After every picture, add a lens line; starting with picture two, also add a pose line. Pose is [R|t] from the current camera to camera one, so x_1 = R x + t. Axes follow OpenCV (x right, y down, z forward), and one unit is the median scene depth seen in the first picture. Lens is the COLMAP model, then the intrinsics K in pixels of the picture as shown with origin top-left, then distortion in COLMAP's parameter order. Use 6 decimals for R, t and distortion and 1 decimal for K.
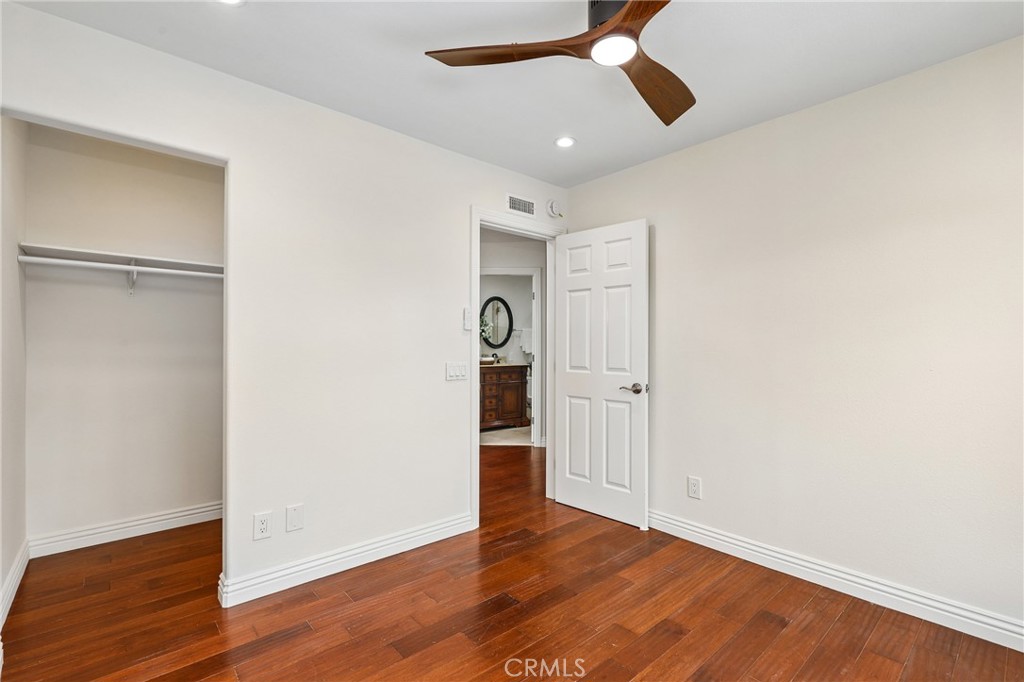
lens RADIAL K [[464.6, 0, 518.1], [0, 464.6, 341.6], [0, 0, 1]] dist [-0.000011, -0.000157]
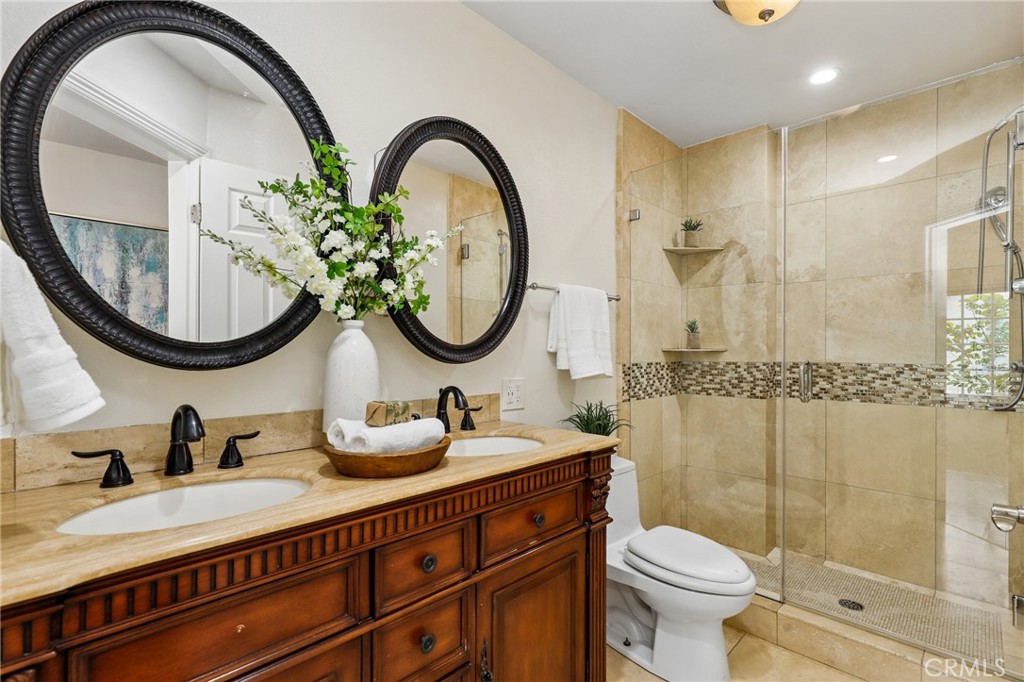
lens RADIAL K [[464.6, 0, 508.1], [0, 464.6, 345.4], [0, 0, 1]] dist [-0.000011, -0.000157]
pose [[0.998253, -0.002571, 0.059021, -0.038605], [0.002573, 0.999997, 0.000042, 0.007159], [-0.059021, 0.000110, 0.998257, 0.820841]]
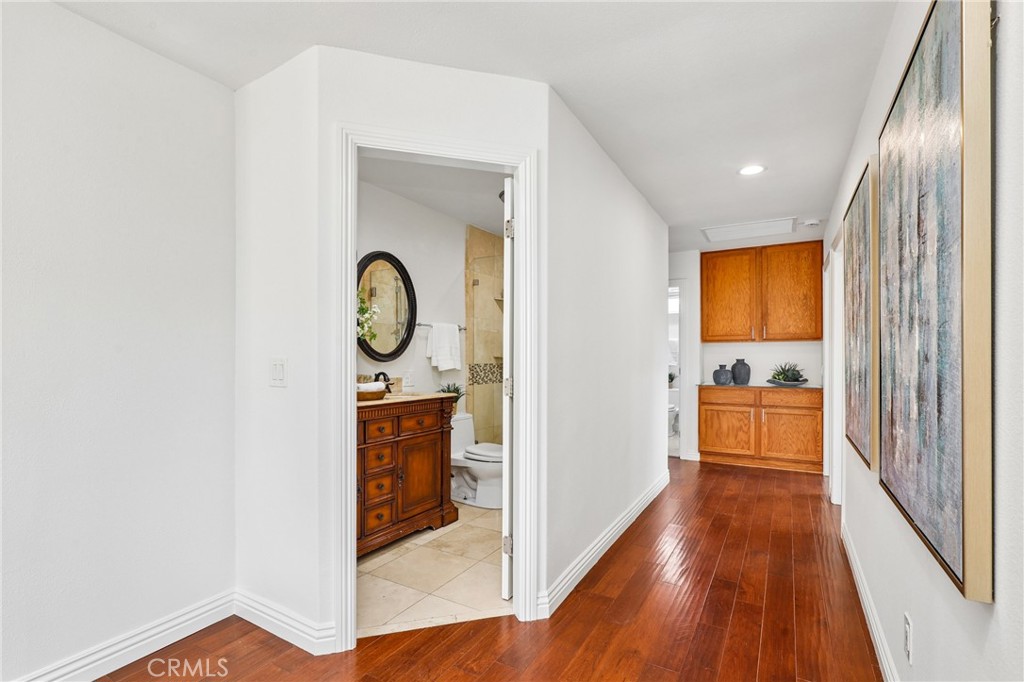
lens RADIAL K [[464.6, 0, 513.9], [0, 464.6, 356.0], [0, 0, 1]] dist [-0.000011, -0.000157]
pose [[0.950662, -0.002467, 0.310219, -0.071629], [0.001200, 0.999990, 0.004275, 0.007475], [-0.310226, -0.003692, 0.950656, 0.534624]]
